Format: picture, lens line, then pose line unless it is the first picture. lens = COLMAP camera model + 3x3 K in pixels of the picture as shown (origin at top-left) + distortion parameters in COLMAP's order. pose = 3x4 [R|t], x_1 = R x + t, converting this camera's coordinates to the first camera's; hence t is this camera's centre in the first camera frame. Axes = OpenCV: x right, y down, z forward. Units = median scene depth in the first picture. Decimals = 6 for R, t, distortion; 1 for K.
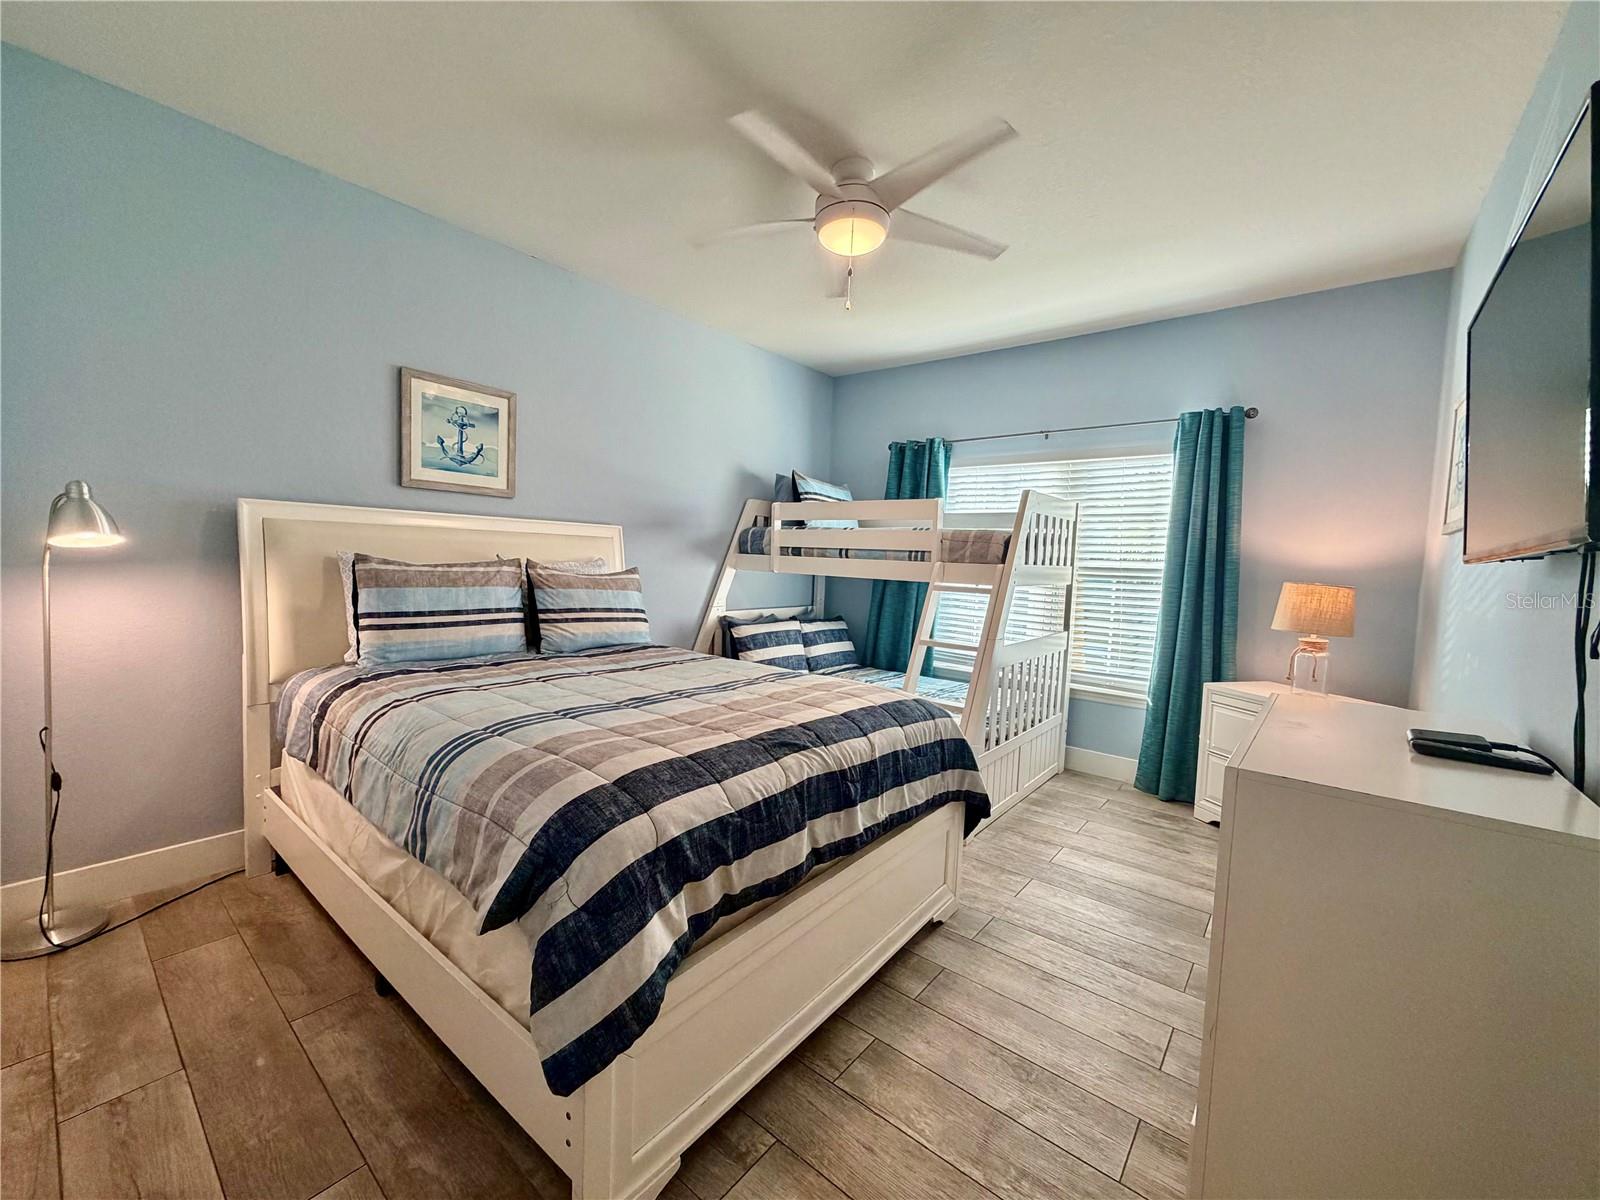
lens RADIAL K [[635.0, 0, 796.4], [0, 635.0, 602.2], [0, 0, 1]] dist [0.000540, -0.000176]
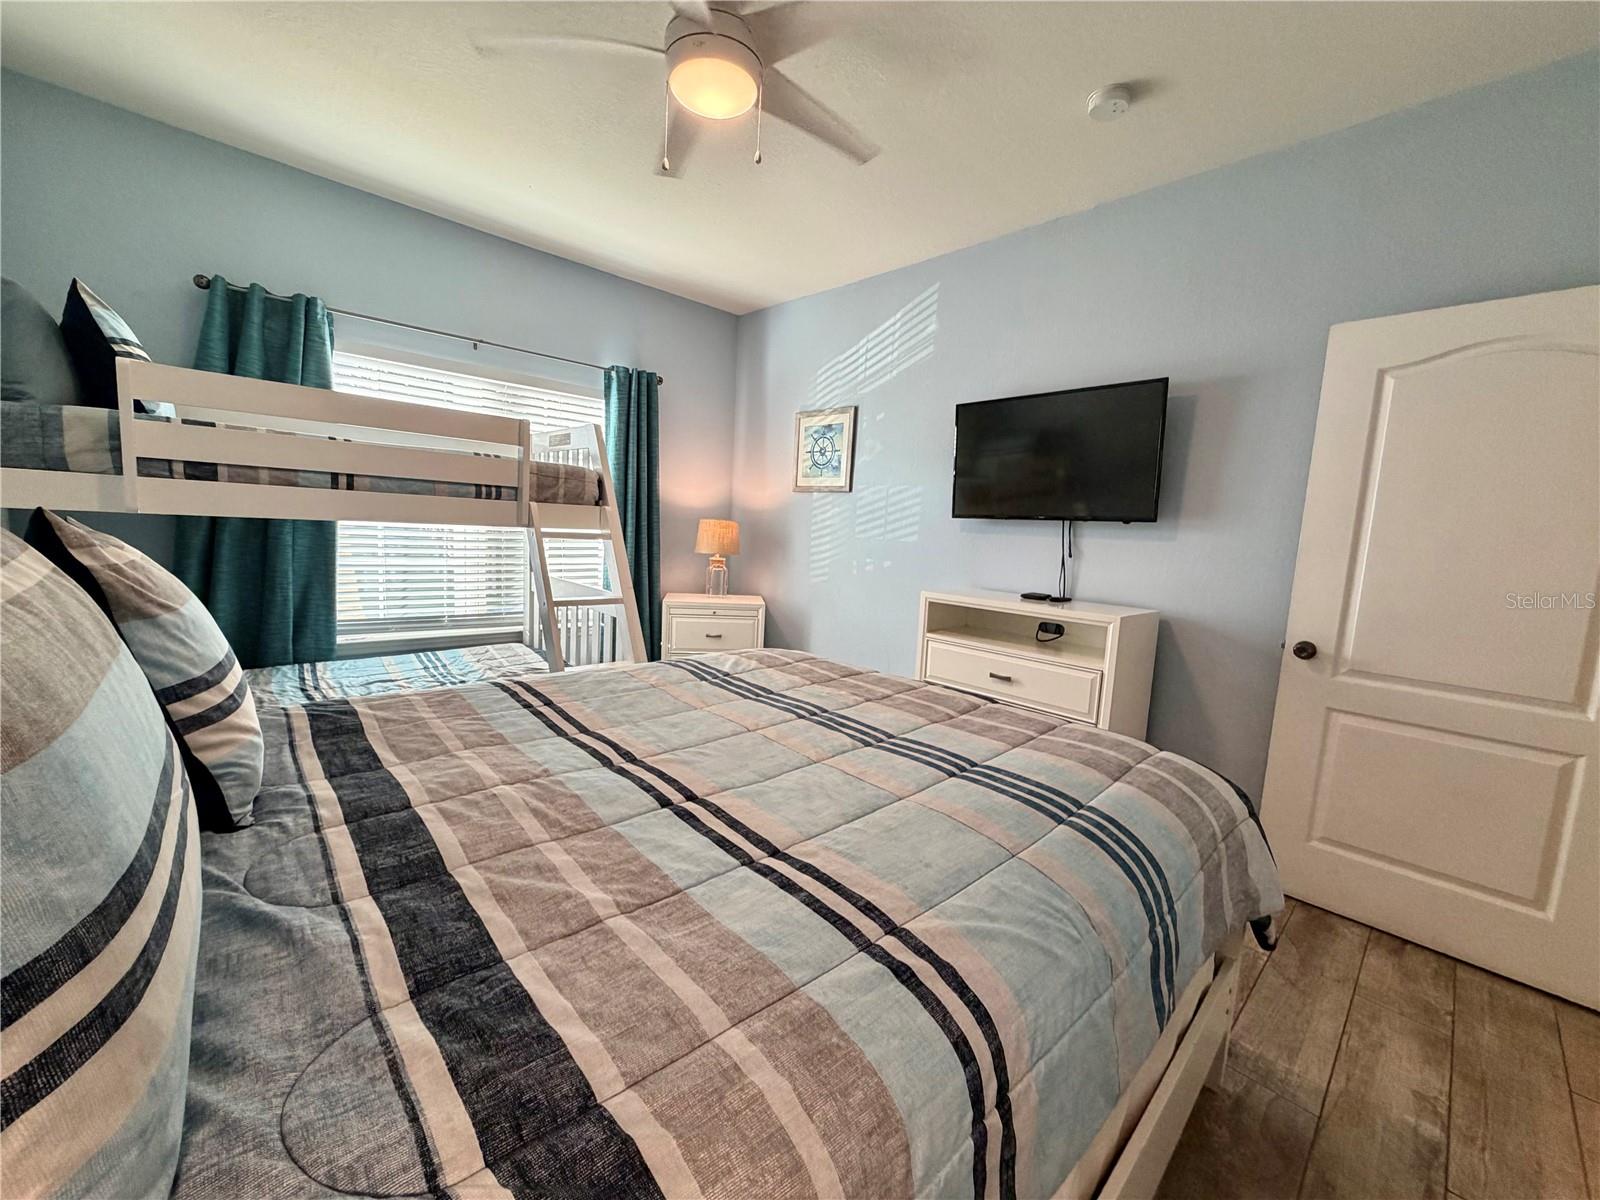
lens RADIAL K [[635.0, 0, 796.4], [0, 635.0, 602.2], [0, 0, 1]] dist [0.000540, -0.000176]
pose [[0.132502, -0.153758, 0.979184, -0.454342], [0.019555, 0.988108, 0.152514, -0.046027], [-0.990990, -0.001060, 0.133933, 0.482971]]
